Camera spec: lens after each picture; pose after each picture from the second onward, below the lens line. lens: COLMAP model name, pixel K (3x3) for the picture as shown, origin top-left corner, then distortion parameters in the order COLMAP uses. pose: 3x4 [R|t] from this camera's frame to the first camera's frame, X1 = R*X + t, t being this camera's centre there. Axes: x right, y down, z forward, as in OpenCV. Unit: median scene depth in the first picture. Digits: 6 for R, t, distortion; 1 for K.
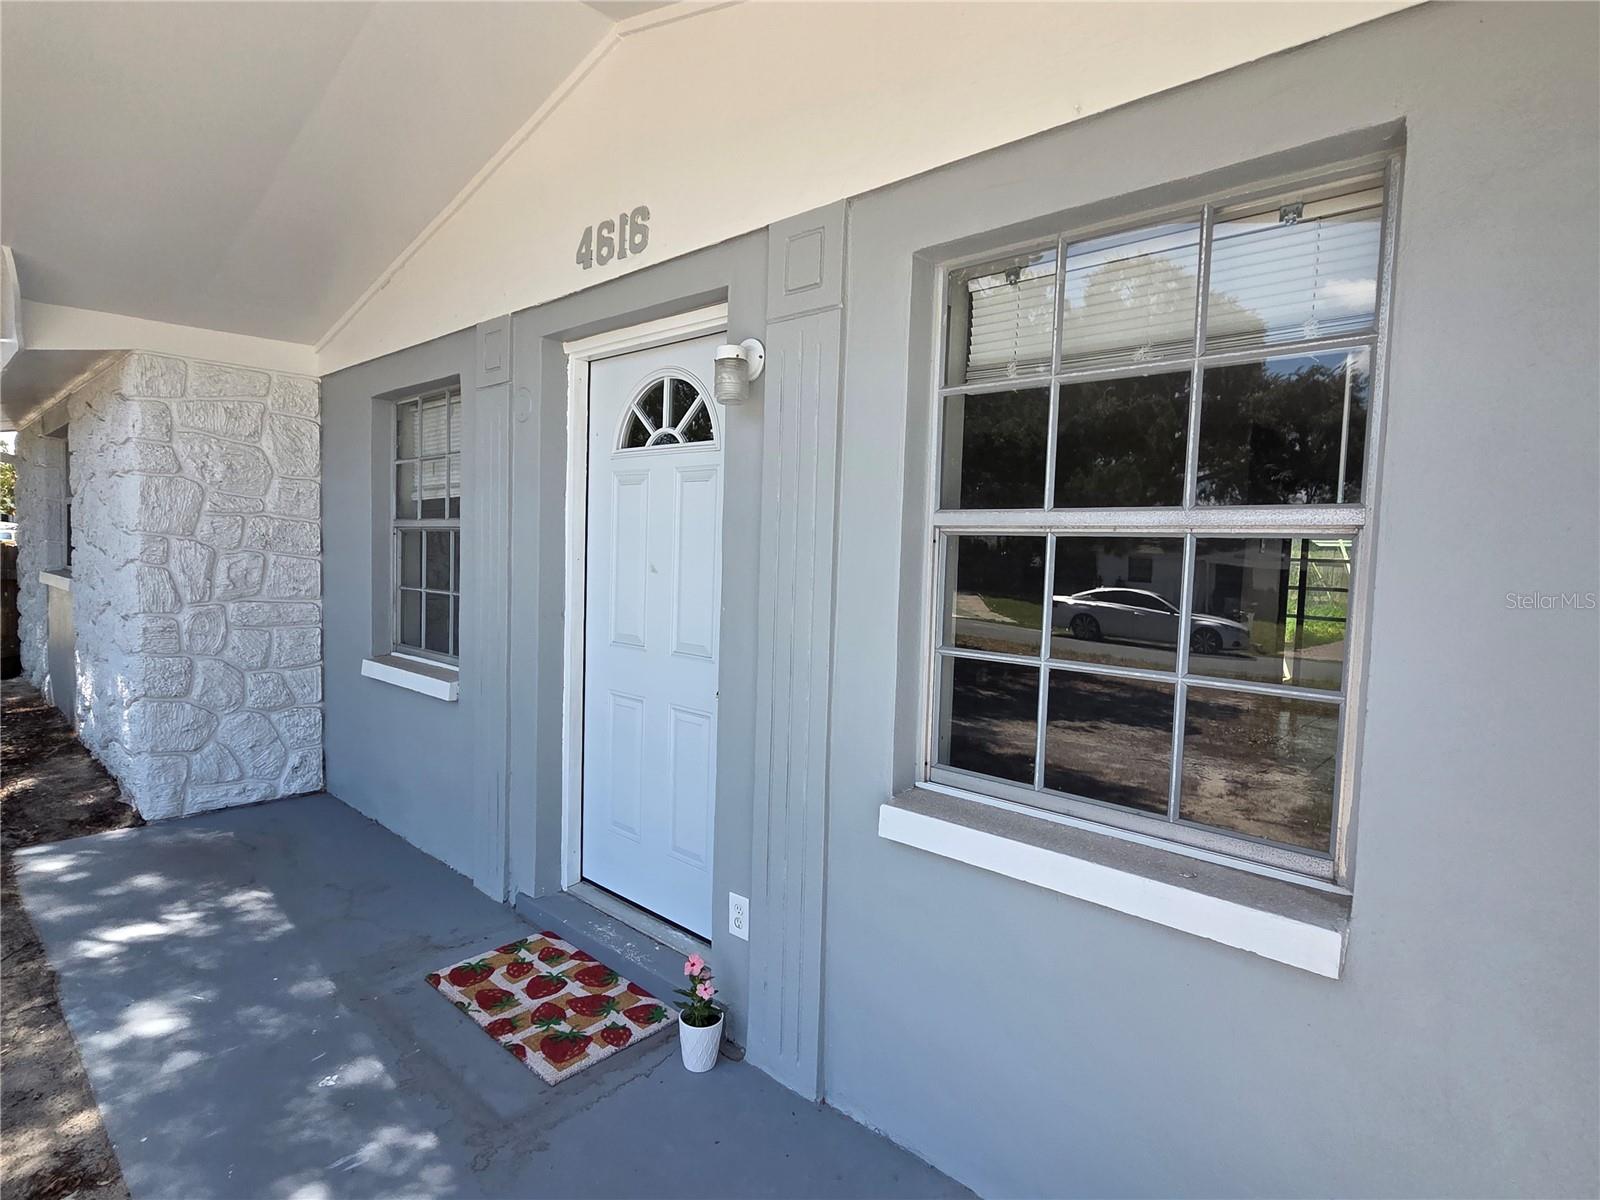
lens RADIAL K [[839.4, 0, 799.2], [0, 839.4, 604.7], [0, 0, 1]] dist [0.002878, 0.000653]
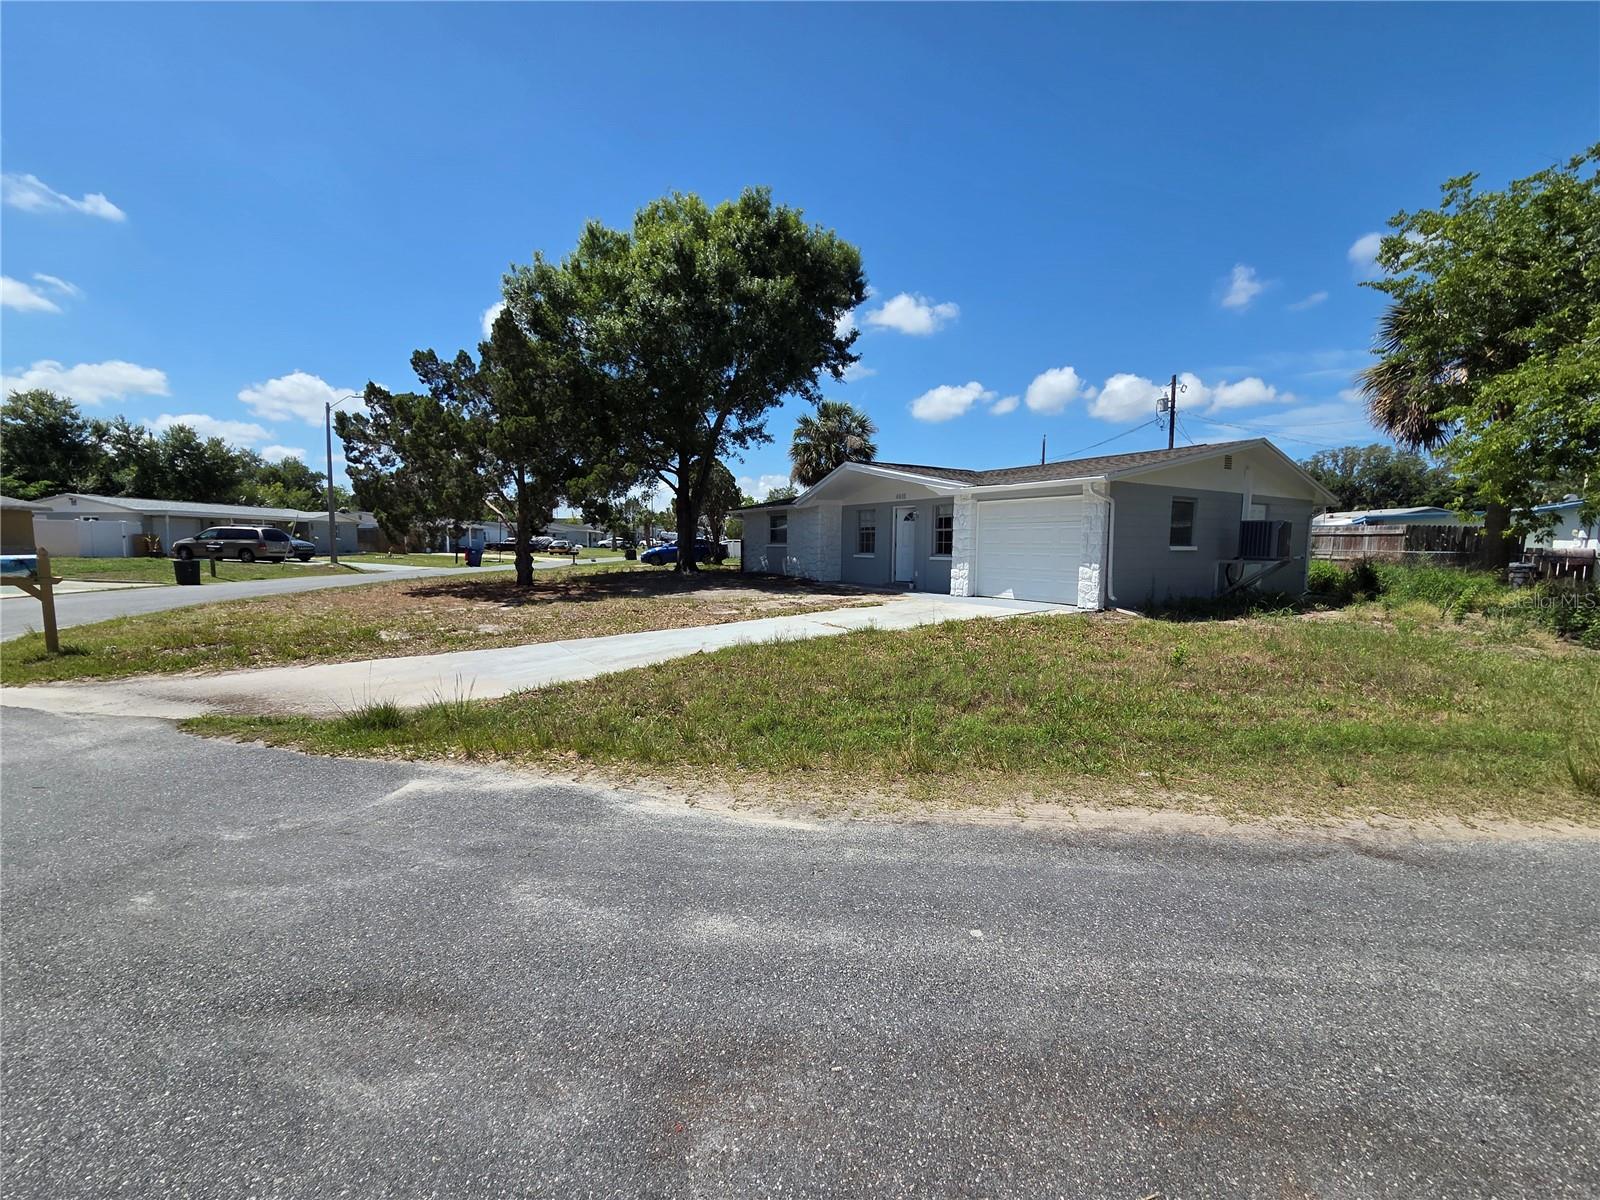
lens RADIAL K [[637.4, 0, 800.6], [0, 637.4, 600.0], [0, 0, 1]] dist [0.000339, 0.000002]
pose [[0.962805, 0.003984, -0.270168, 0.510433], [0.000386, 0.999870, 0.016120, 0.468429], [0.270198, -0.015624, 0.962678, -5.167009]]
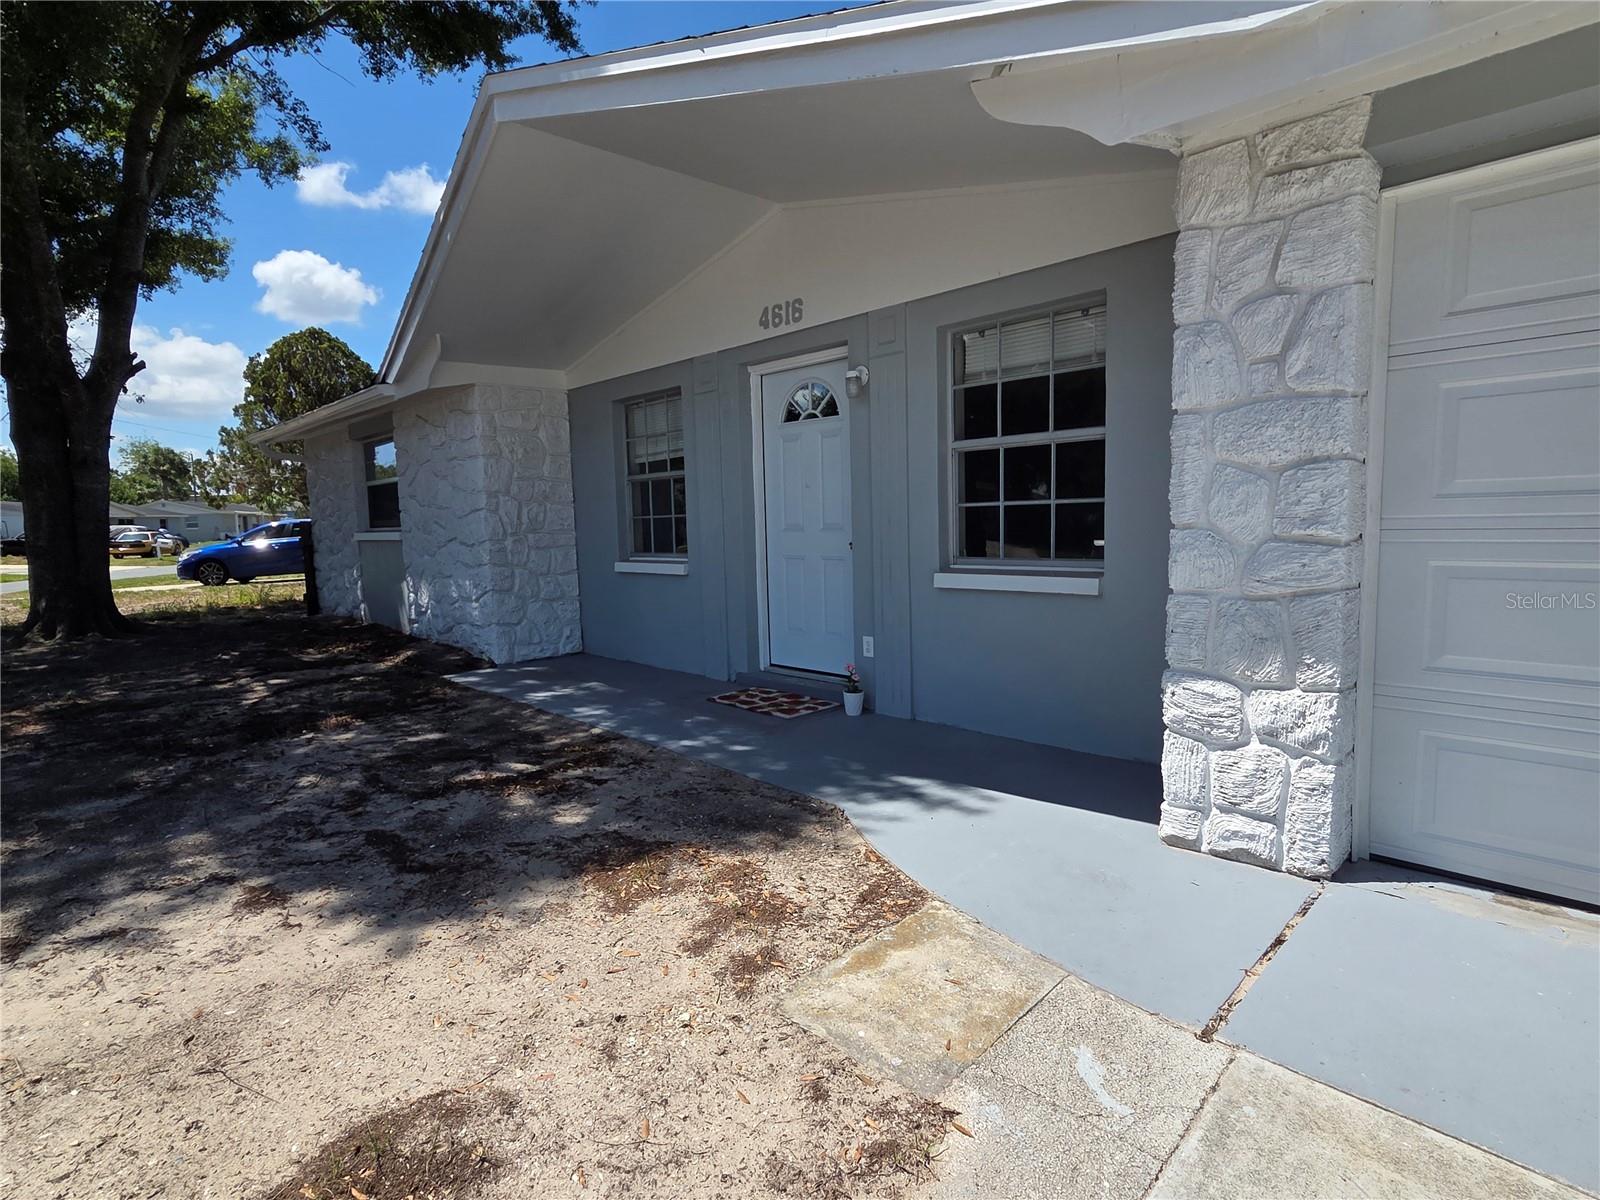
lens RADIAL K [[839.4, 0, 789.8], [0, 839.4, 602.3], [0, 0, 1]] dist [0.002878, 0.000653]
pose [[0.995611, -0.051722, -0.078001, -0.083104], [0.054896, 0.997726, 0.039106, 0.146121], [0.075801, -0.043217, 0.996186, -0.916346]]
